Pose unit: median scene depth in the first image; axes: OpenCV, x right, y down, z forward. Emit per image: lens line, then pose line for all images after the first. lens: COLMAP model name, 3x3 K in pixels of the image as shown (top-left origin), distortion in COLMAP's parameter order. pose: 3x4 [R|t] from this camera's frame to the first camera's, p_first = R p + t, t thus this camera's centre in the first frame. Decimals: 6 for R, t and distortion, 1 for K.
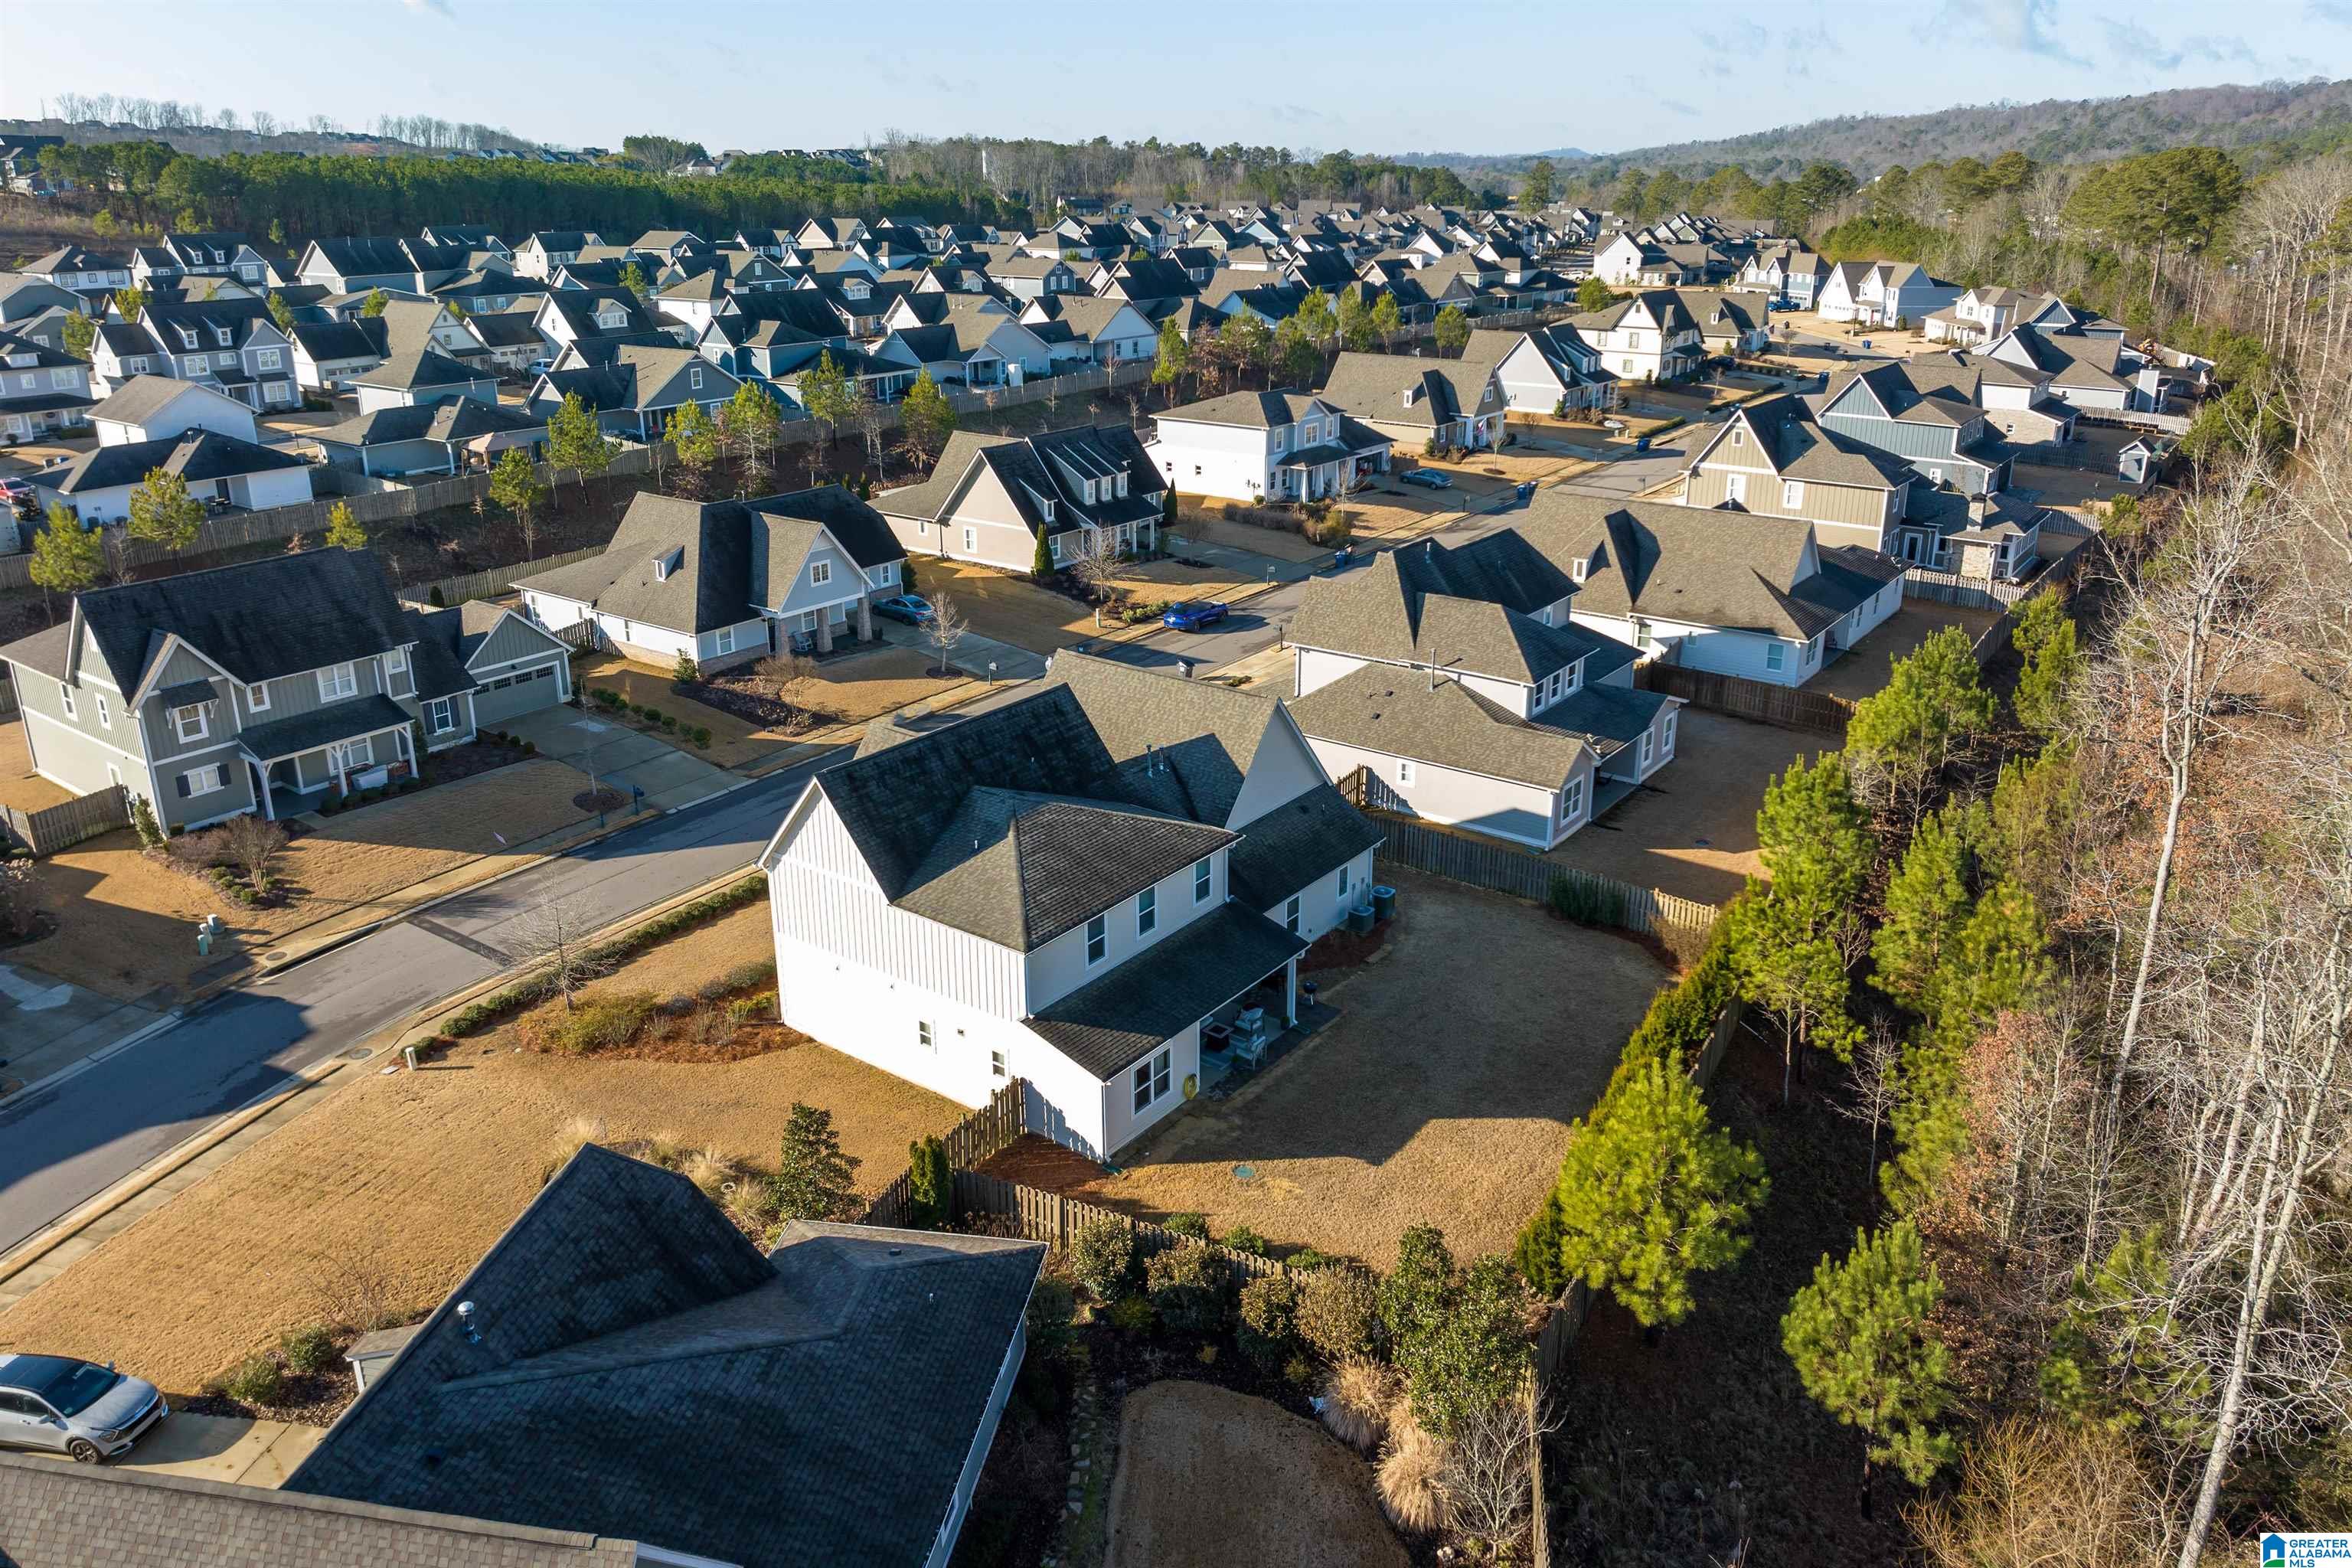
lens RADIAL K [[1629.8, 0, 1201.0], [0, 1629.8, 781.5], [0, 0, 1]] dist [-0.027921, -0.005435]
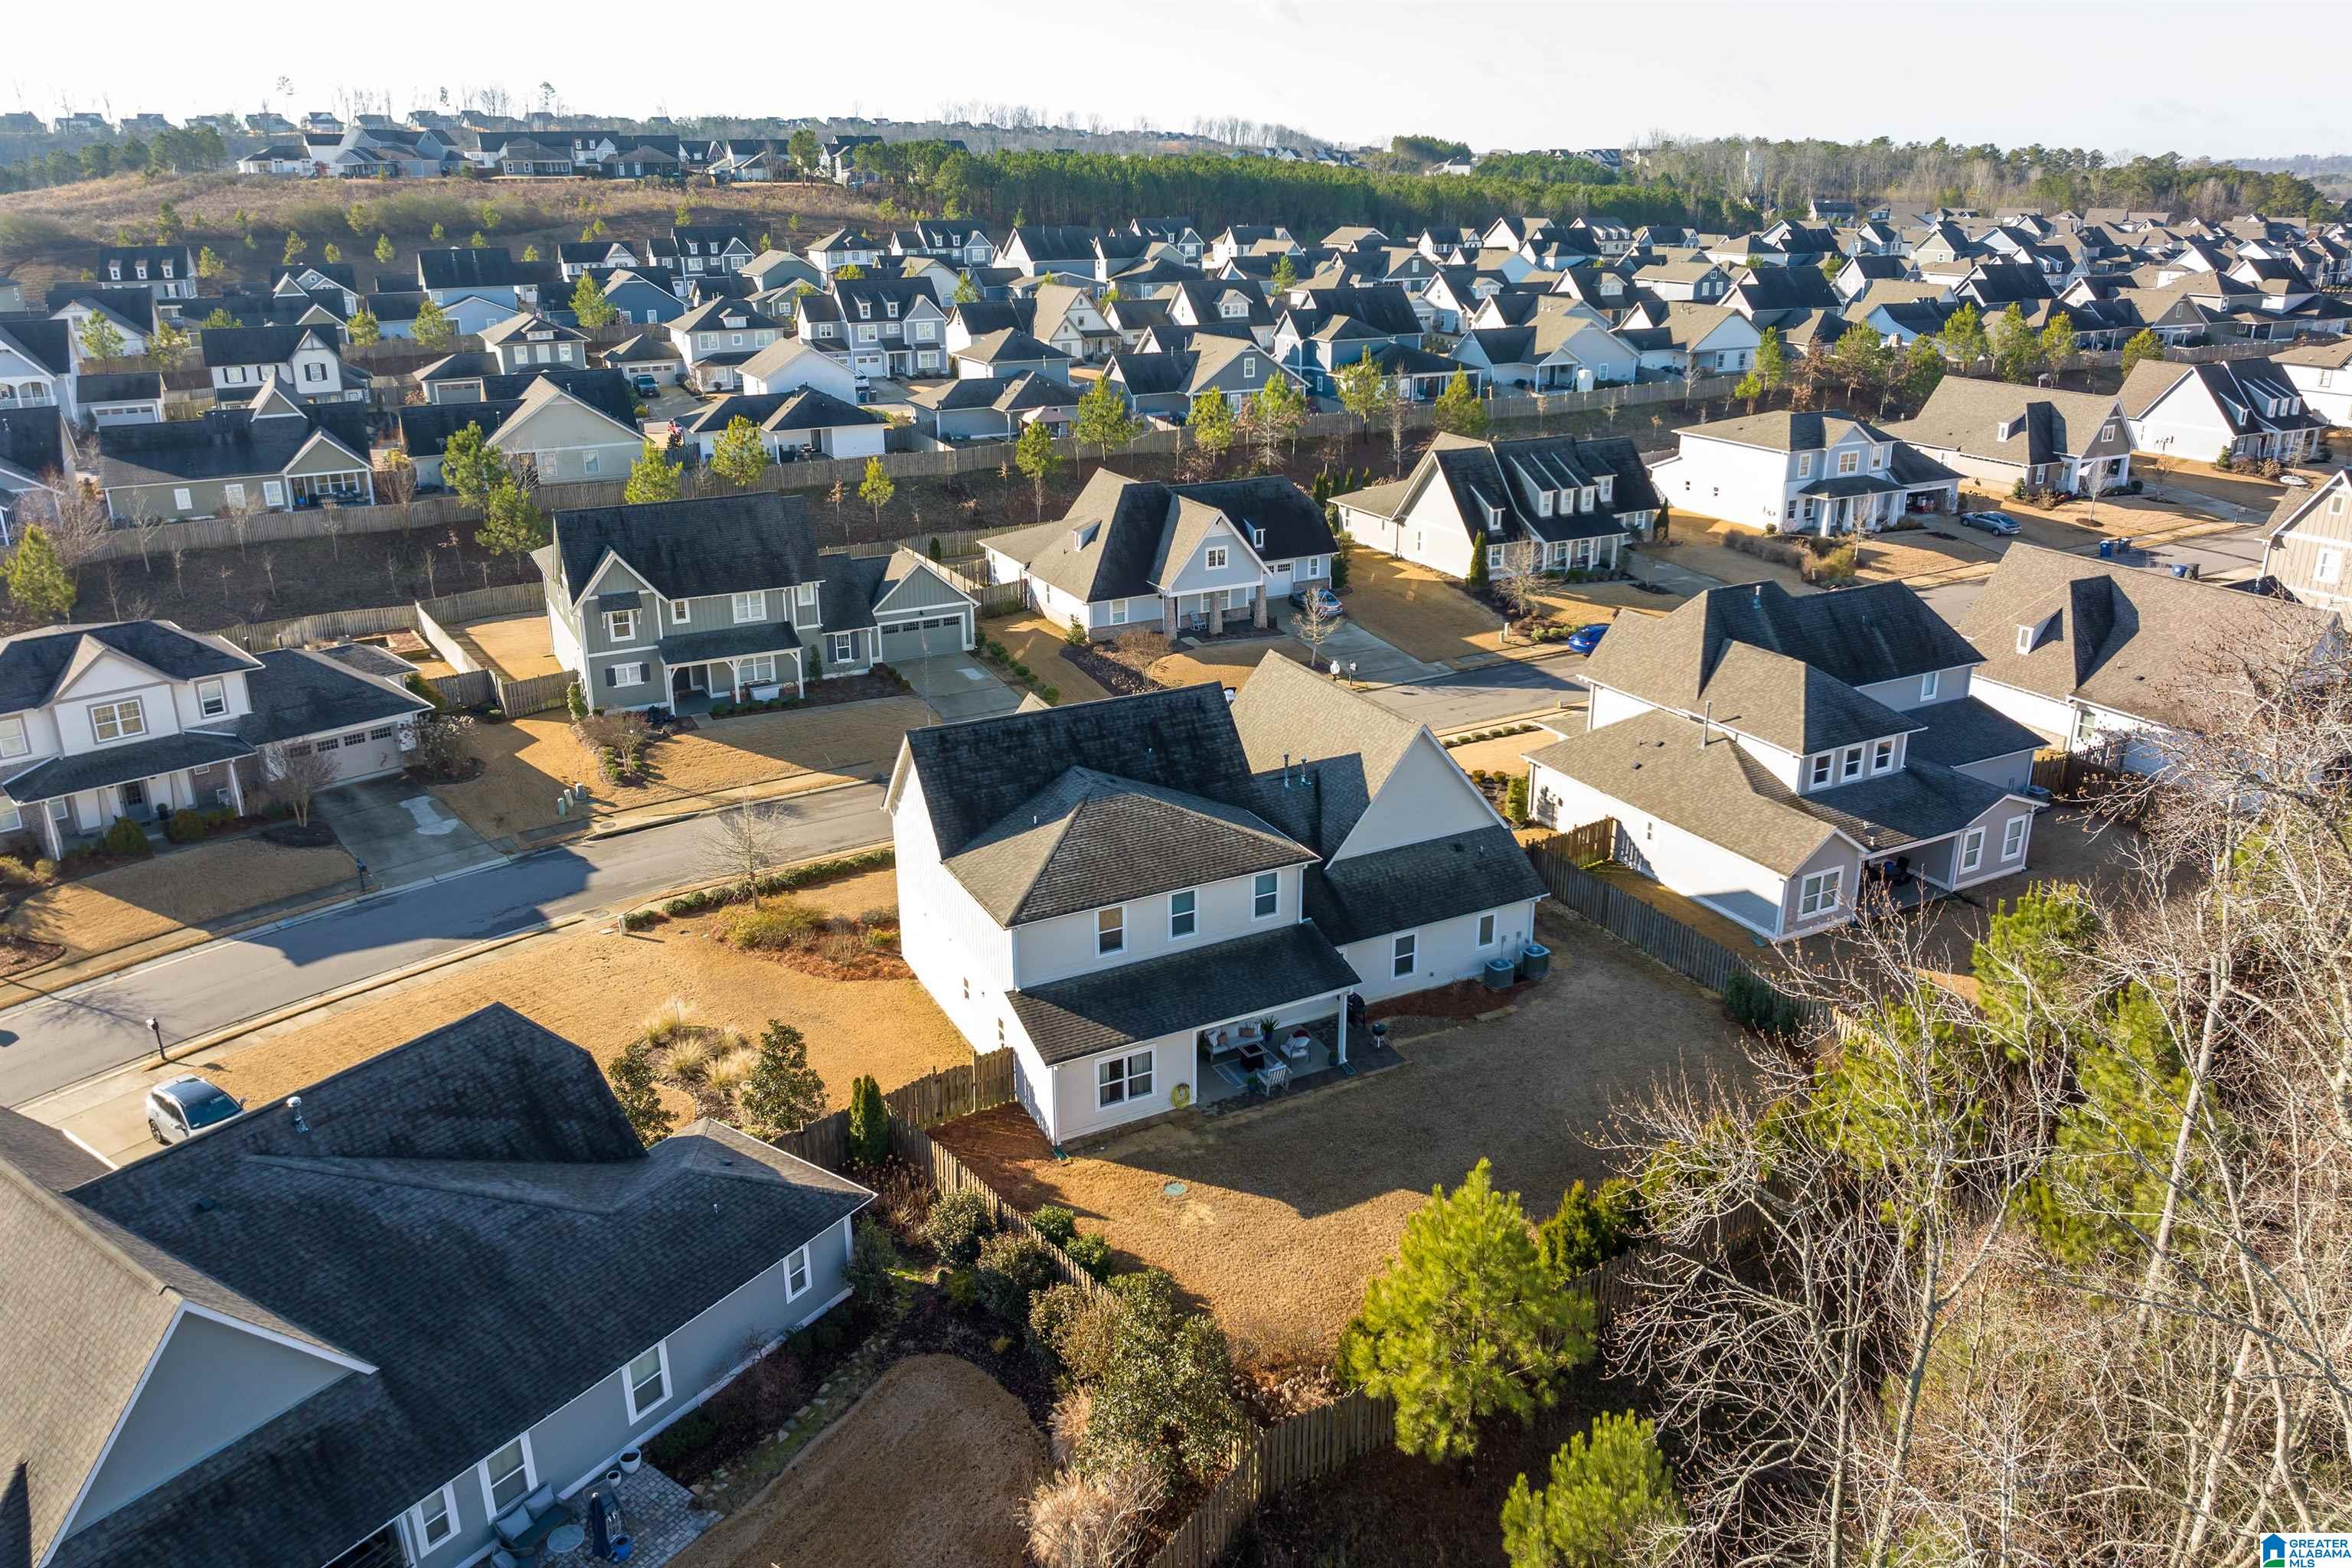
lens RADIAL K [[1629.8, 0, 1201.0], [0, 1629.8, 781.5], [0, 0, 1]] dist [-0.027921, -0.005435]
pose [[0.901344, 0.150248, -0.406209, 0.184088], [-0.150158, 0.988134, 0.032301, -0.017219], [0.406242, 0.031881, 0.913209, 0.045337]]
